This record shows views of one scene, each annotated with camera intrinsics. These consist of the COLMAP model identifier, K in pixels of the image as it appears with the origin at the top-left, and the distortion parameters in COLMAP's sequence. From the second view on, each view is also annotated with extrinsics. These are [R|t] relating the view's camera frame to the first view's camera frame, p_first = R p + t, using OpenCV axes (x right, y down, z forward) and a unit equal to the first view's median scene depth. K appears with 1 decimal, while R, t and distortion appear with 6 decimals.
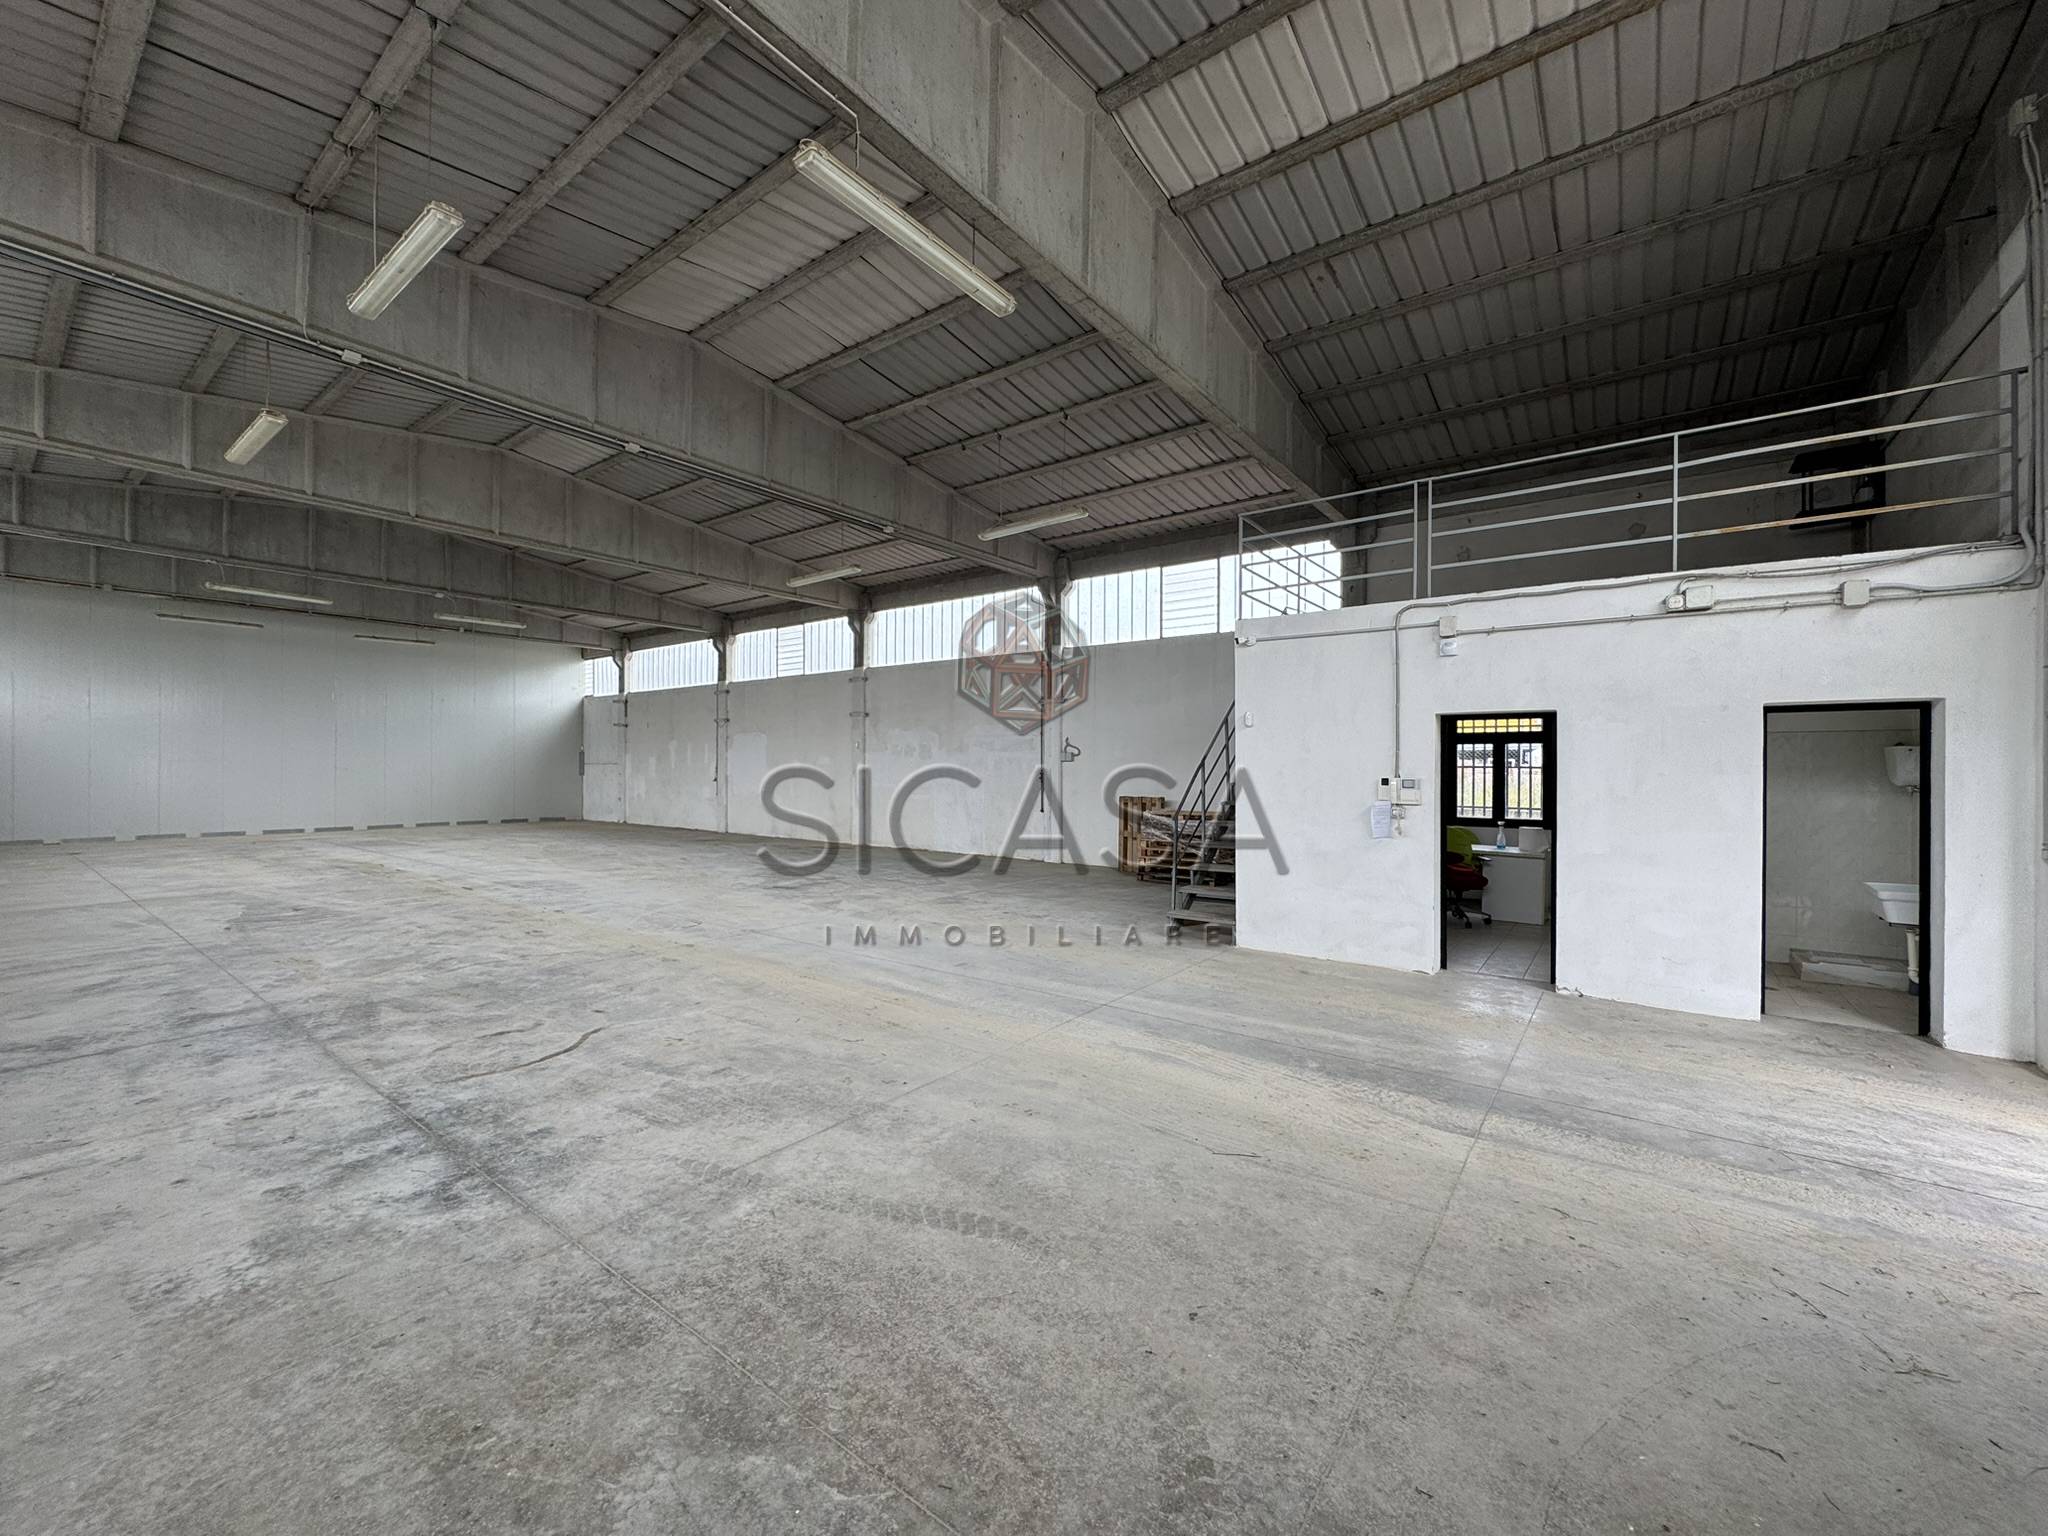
lens RADIAL K [[812.8, 0, 1023.5], [0, 812.8, 766.7], [0, 0, 1]] dist [-0.003272, 0.000356]
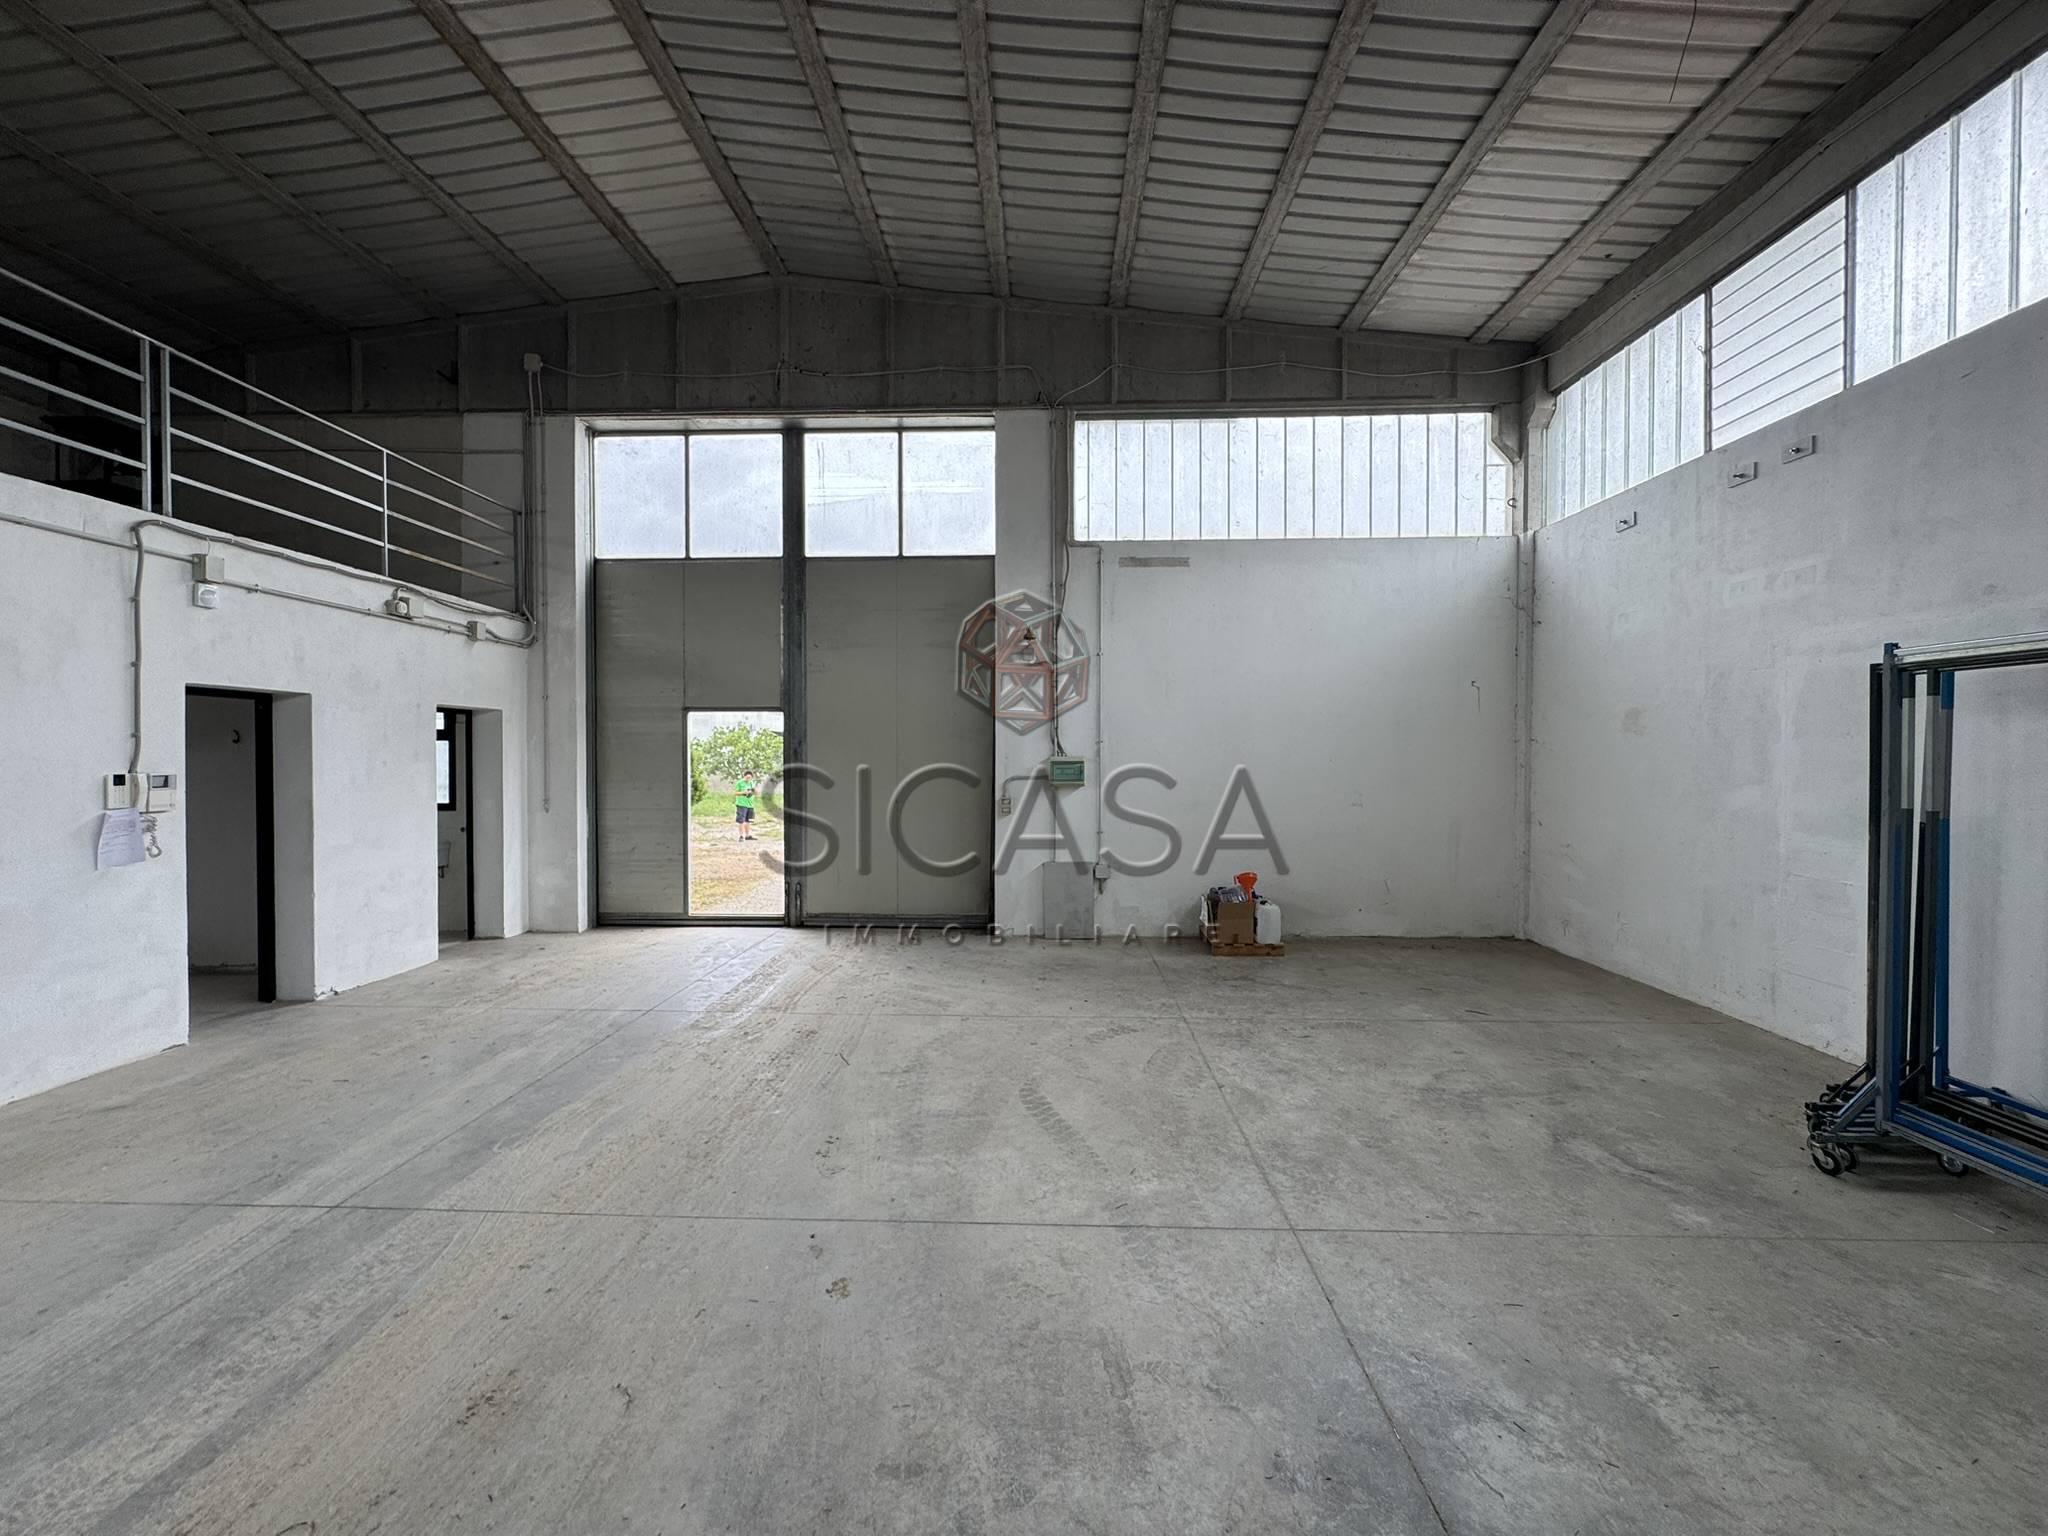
lens RADIAL K [[812.8, 0, 1023.5], [0, 812.8, 766.7], [0, 0, 1]] dist [-0.003272, 0.000356]
pose [[-0.575137, -0.019183, 0.817832, -0.469284], [-0.007441, 0.999806, 0.018218, -0.008436], [-0.818023, 0.004392, -0.575168, 0.738344]]
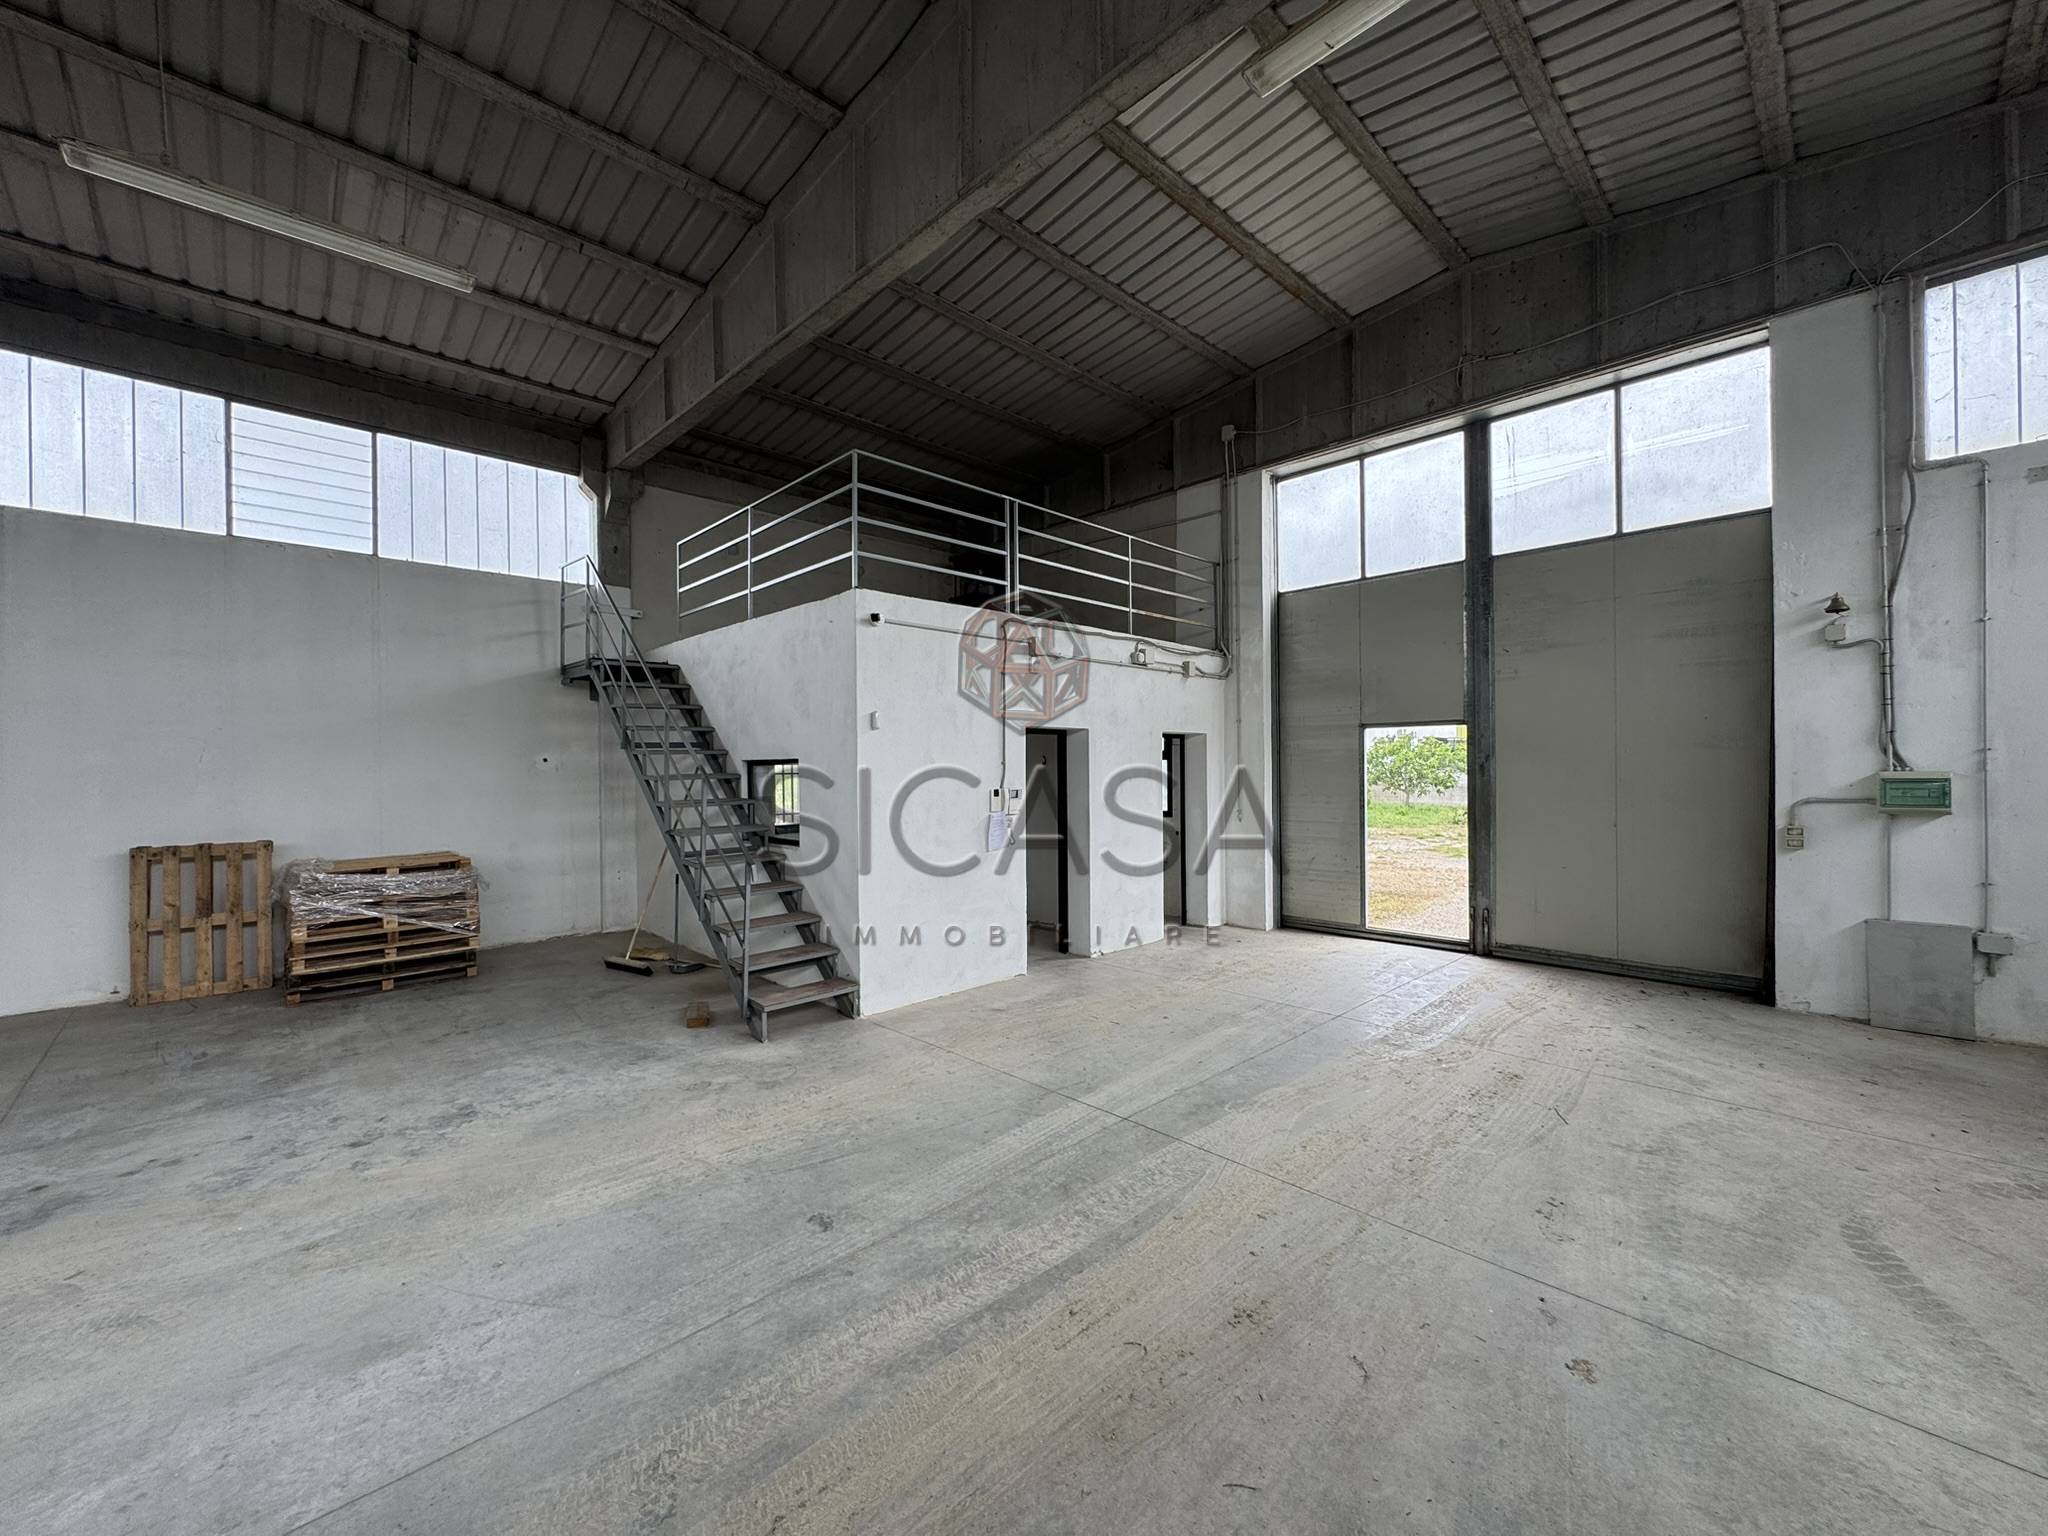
lens RADIAL K [[812.8, 0, 1023.5], [0, 812.8, 766.7], [0, 0, 1]] dist [-0.003272, 0.000356]
pose [[0.154159, -0.008887, 0.988006, -0.490287], [0.007955, 0.999938, 0.007753, -0.019100], [-0.988014, 0.006664, 0.154221, 0.770969]]
